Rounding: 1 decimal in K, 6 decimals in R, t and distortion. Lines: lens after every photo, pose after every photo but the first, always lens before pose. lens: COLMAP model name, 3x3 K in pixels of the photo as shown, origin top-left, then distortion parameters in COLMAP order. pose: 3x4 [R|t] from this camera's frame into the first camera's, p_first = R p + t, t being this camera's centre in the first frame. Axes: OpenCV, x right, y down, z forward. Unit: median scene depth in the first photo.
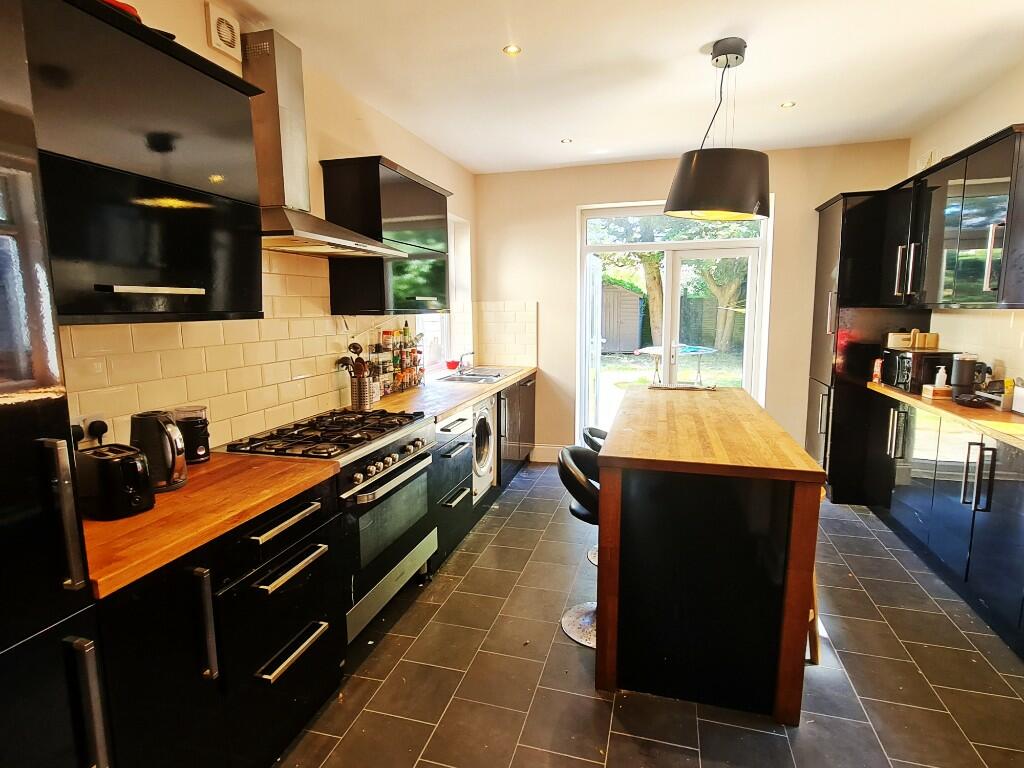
lens RADIAL K [[550.1, 0, 512.0], [0, 550.1, 384.0], [0, 0, 1]] dist [-0.000326, -0.000532]
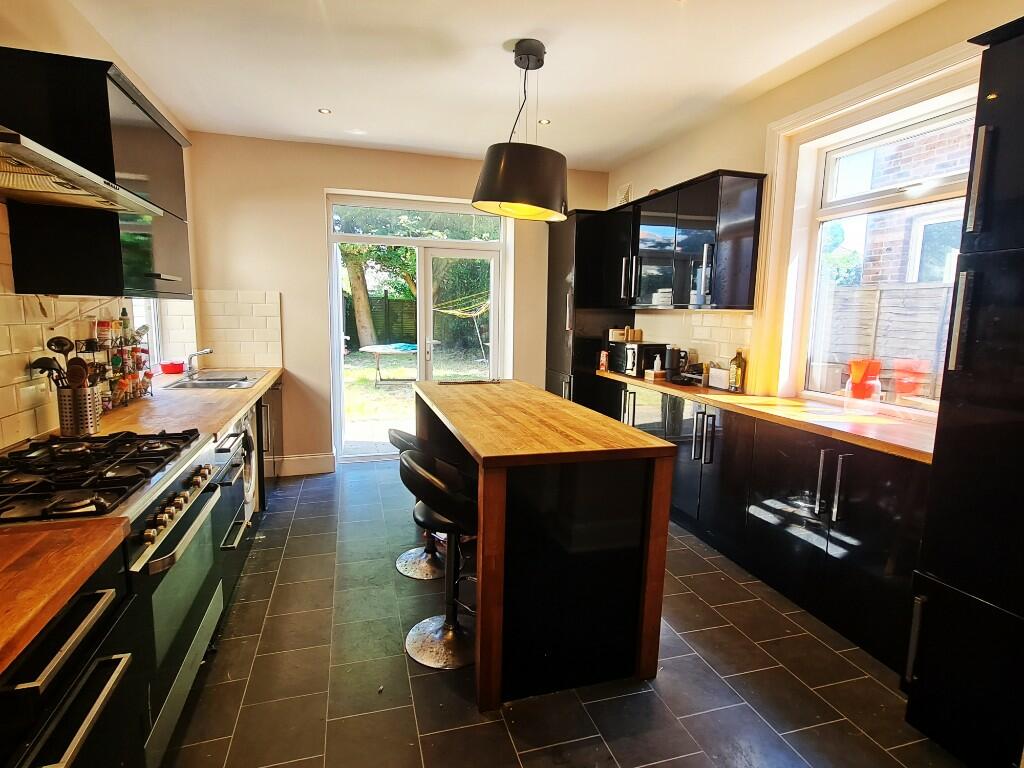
lens RADIAL K [[531.5, 0, 512.0], [0, 531.5, 384.0], [0, 0, 1]] dist [-0.000876, 0.000646]
pose [[0.837624, -0.049556, 0.543995, -0.173124], [0.049168, 0.998674, 0.015267, -0.000029], [-0.544030, 0.013959, 0.838950, 0.153510]]
